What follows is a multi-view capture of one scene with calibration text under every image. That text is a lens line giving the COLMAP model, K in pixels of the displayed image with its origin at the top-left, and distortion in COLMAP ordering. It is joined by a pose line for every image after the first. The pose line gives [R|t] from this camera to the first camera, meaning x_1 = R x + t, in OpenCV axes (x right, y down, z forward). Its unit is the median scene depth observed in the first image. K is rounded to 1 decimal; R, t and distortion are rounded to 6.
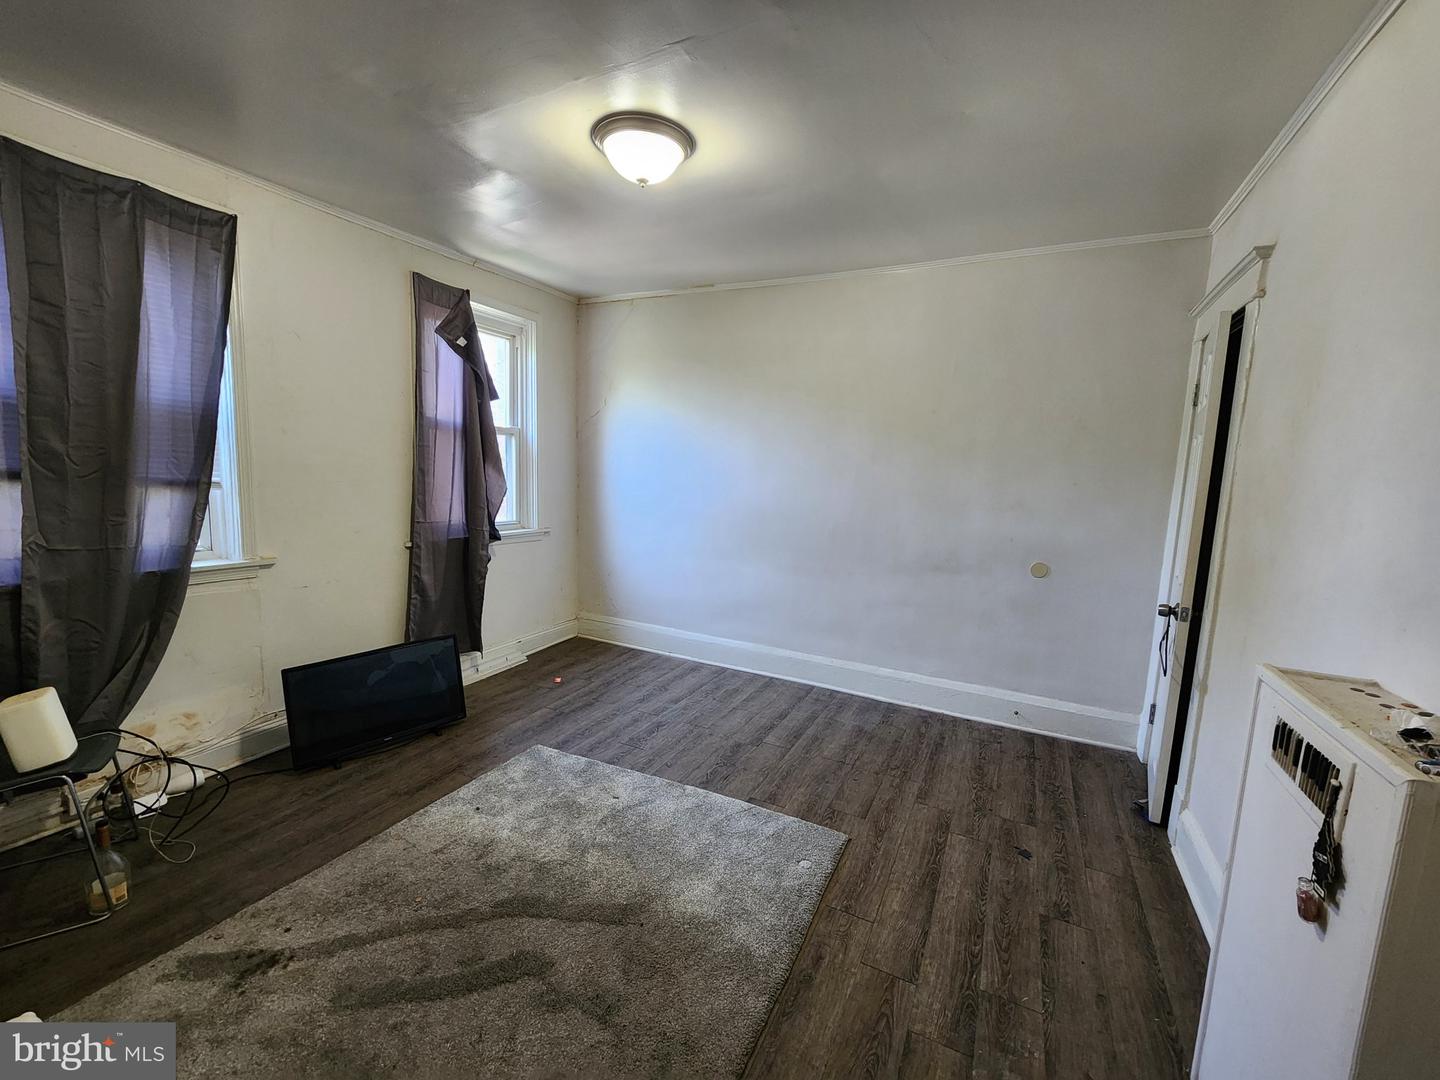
lens RADIAL K [[592.7, 0, 726.0], [0, 592.7, 544.7], [0, 0, 1]] dist [0.002036, 0.002682]
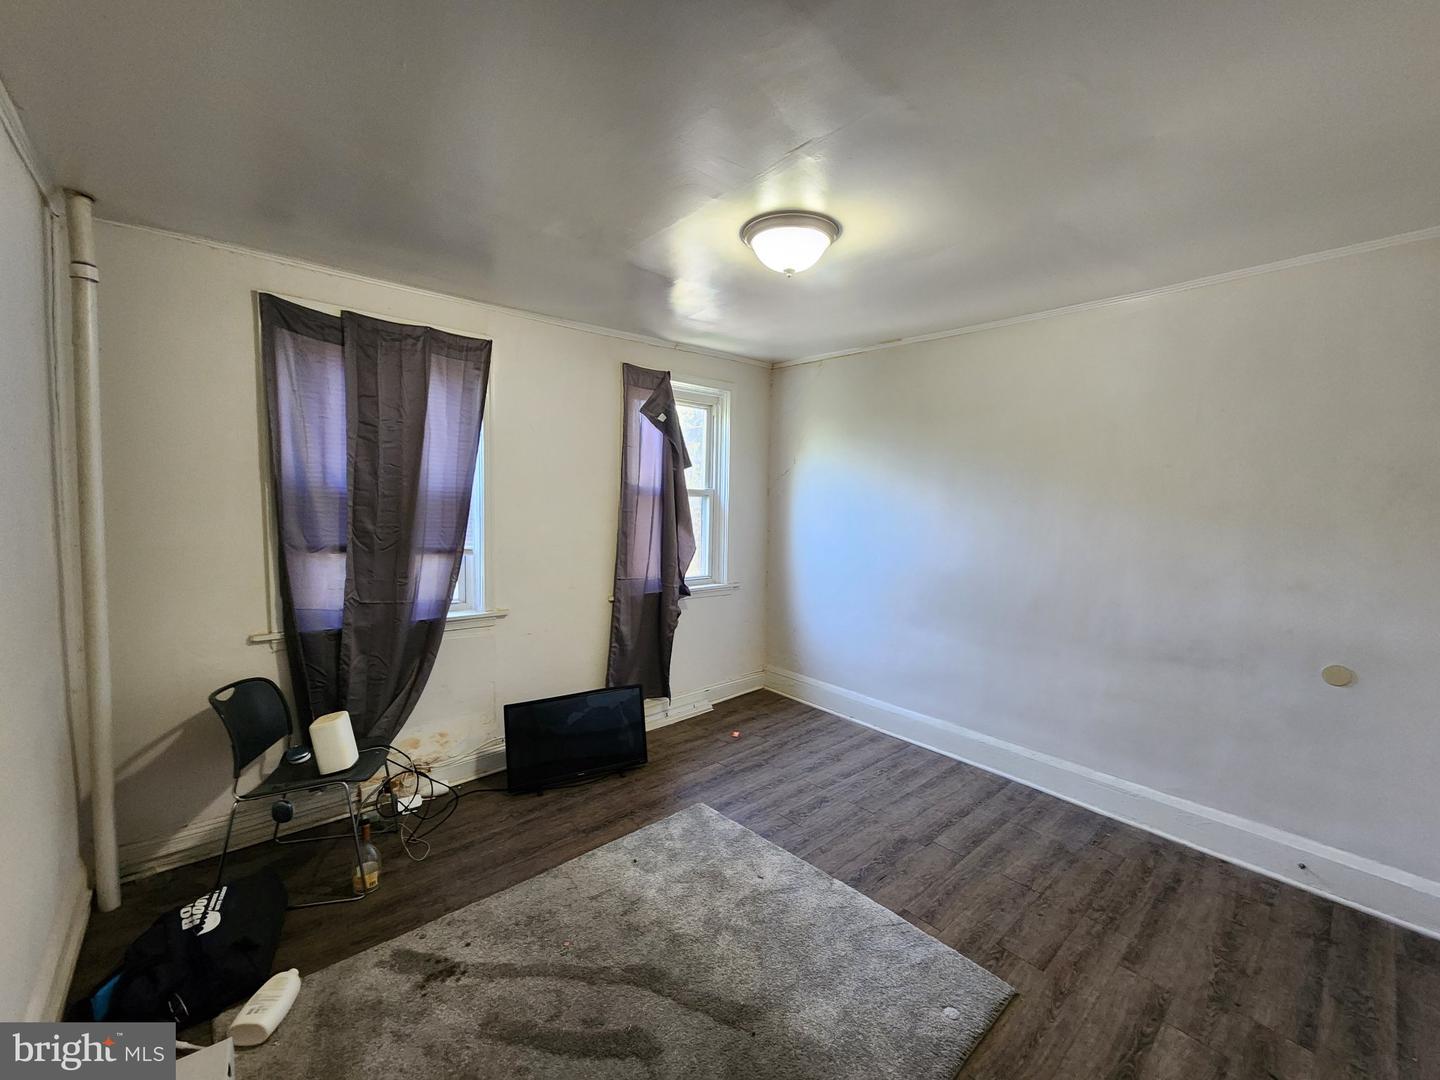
lens RADIAL K [[592.7, 0, 731.5], [0, 592.7, 545.9], [0, 0, 1]] dist [0.002036, 0.002682]
pose [[0.931692, 0.015008, -0.362940, 0.116907], [-0.034901, 0.998222, -0.048317, -0.072268], [0.361570, 0.057684, 0.930559, 0.035039]]
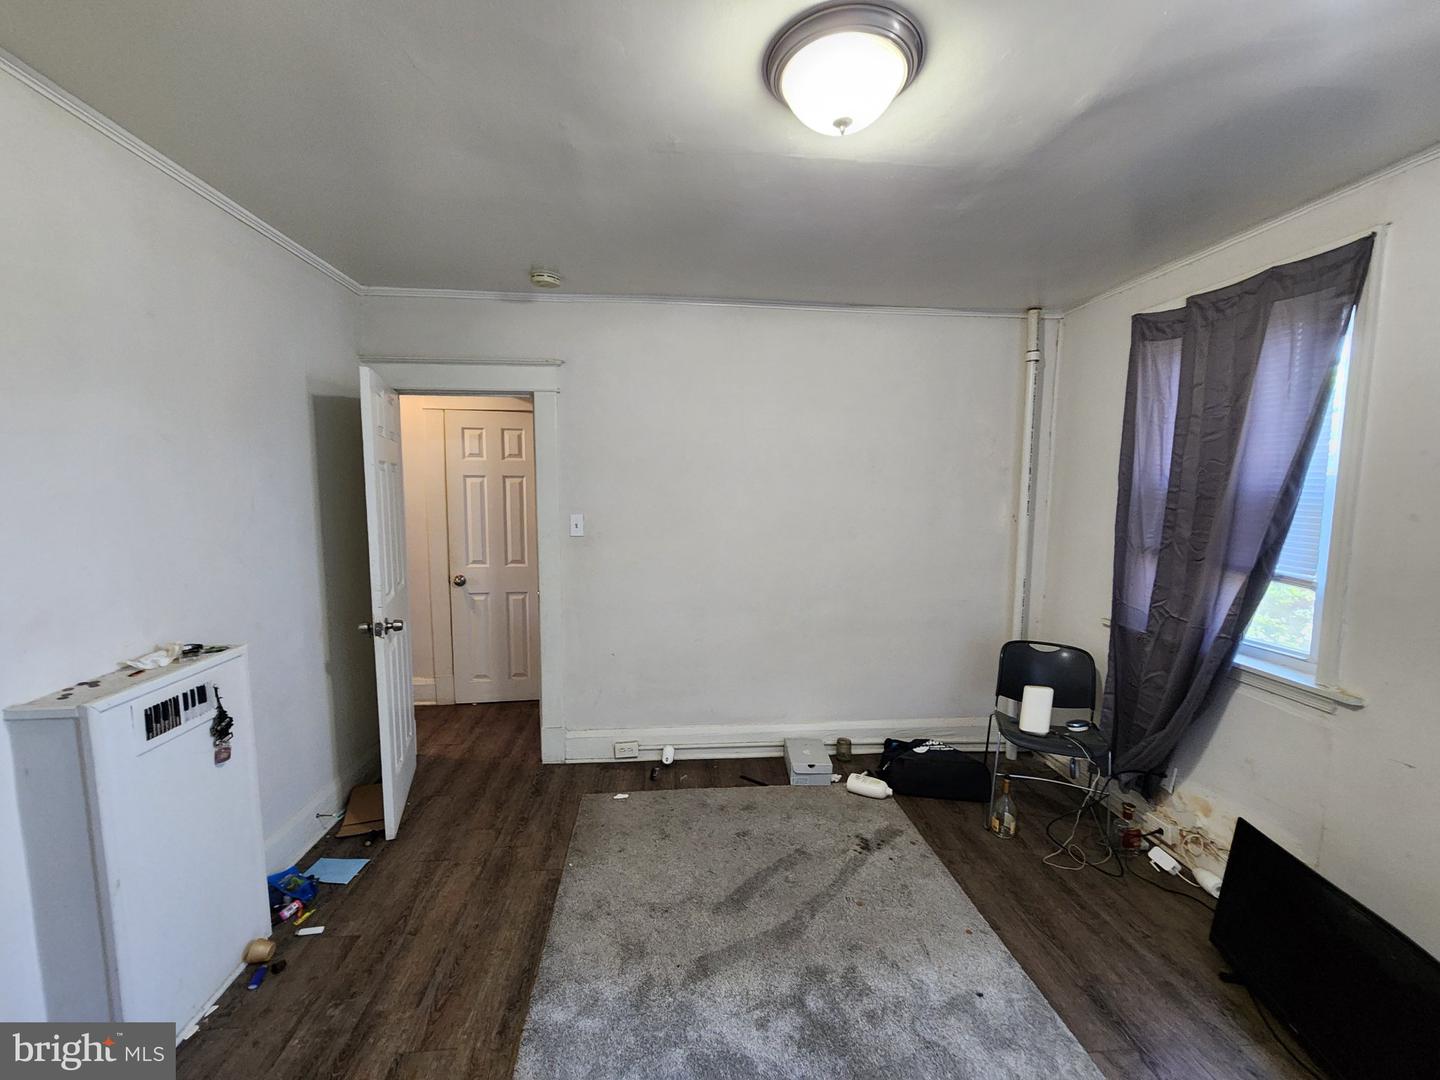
lens RADIAL K [[592.7, 0, 720.4], [0, 592.7, 543.4], [0, 0, 1]] dist [0.002036, 0.002682]
pose [[-0.843249, 0.001549, -0.537521, 0.264410], [-0.115120, 0.976272, 0.183411, -0.216783], [0.525051, 0.216541, -0.823062, 1.269510]]
